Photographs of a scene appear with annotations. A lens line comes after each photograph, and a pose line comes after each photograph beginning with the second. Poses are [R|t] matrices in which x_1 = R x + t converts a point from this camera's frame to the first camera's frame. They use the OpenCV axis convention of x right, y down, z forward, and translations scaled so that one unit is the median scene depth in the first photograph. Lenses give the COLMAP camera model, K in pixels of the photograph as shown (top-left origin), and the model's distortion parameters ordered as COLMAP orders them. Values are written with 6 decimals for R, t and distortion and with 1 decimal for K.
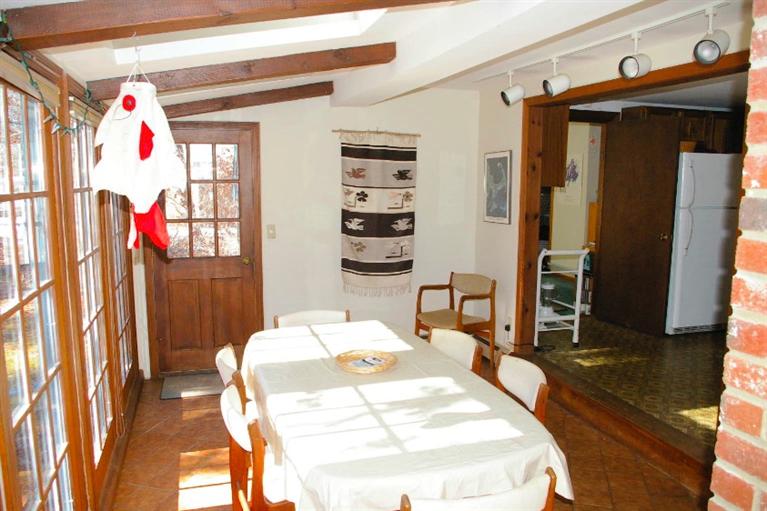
lens RADIAL K [[597.8, 0, 383.7], [0, 597.8, 256.6], [0, 0, 1]] dist [-0.077375, 0.022663]
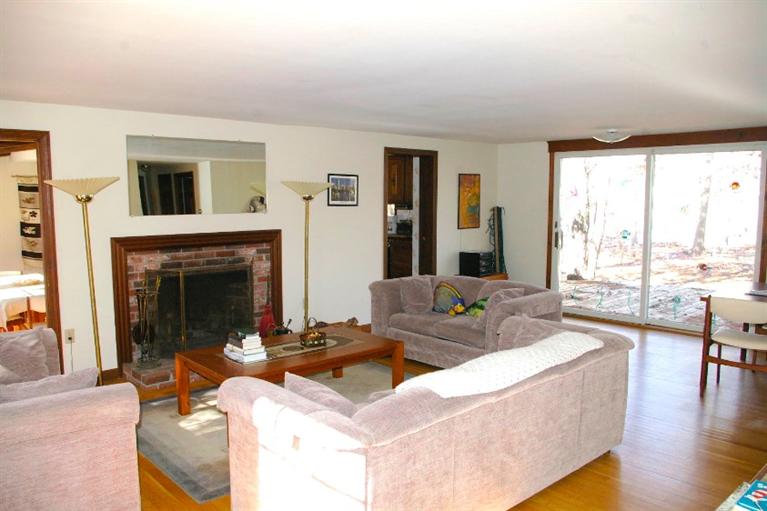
lens RADIAL K [[597.8, 0, 385.9], [0, 597.8, 259.6], [0, 0, 1]] dist [-0.077375, 0.022663]
pose [[0.901269, -0.053616, 0.429931, 0.151336], [0.067386, 0.997585, -0.016855, 0.126917], [-0.427988, 0.044163, 0.902705, -0.941946]]
